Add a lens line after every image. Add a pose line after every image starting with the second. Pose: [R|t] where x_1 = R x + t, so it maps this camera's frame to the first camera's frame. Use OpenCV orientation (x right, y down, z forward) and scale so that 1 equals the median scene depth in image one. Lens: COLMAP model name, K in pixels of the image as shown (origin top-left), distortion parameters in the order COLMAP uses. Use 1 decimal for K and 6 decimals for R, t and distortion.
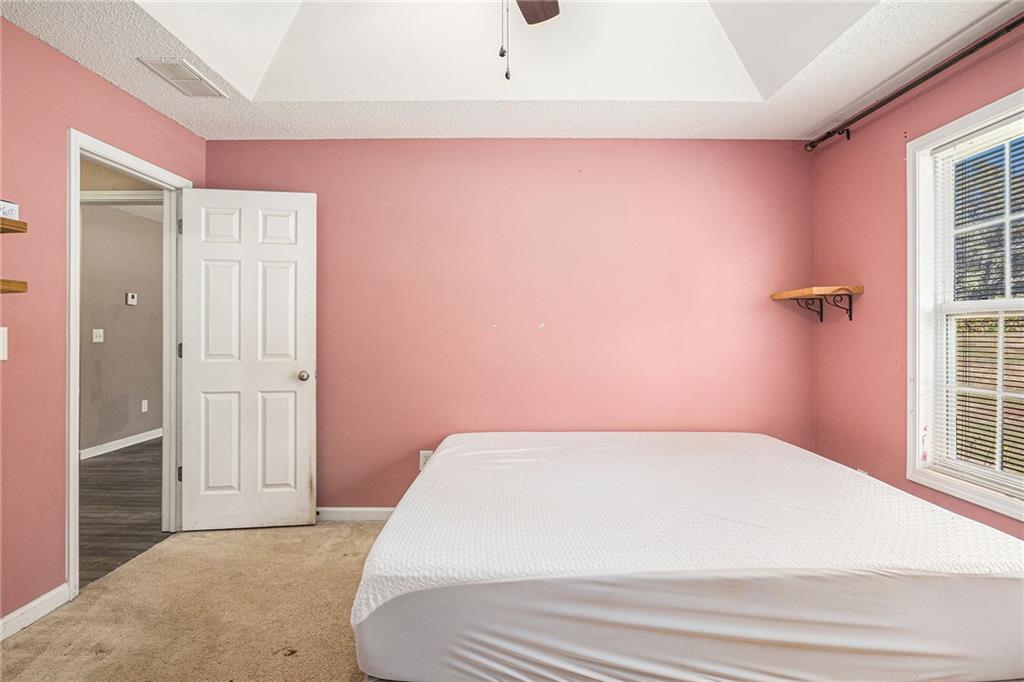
lens RADIAL K [[528.2, 0, 512.1], [0, 528.2, 333.8], [0, 0, 1]] dist [-0.028416, 0.001148]
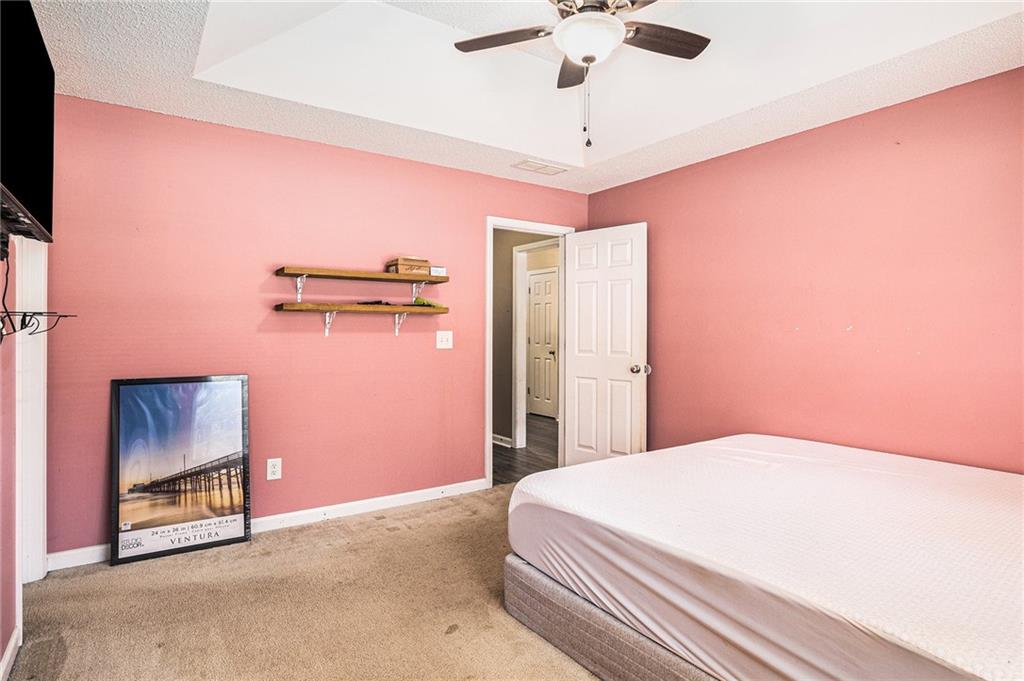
lens RADIAL K [[535.5, 0, 513.1], [0, 535.5, 337.2], [0, 0, 1]] dist [-0.027686, 0.000302]
pose [[0.578314, 0.009178, -0.815762, 0.594086], [-0.007830, 0.999953, 0.005699, -0.002206], [0.815776, 0.003092, 0.578359, 0.029299]]
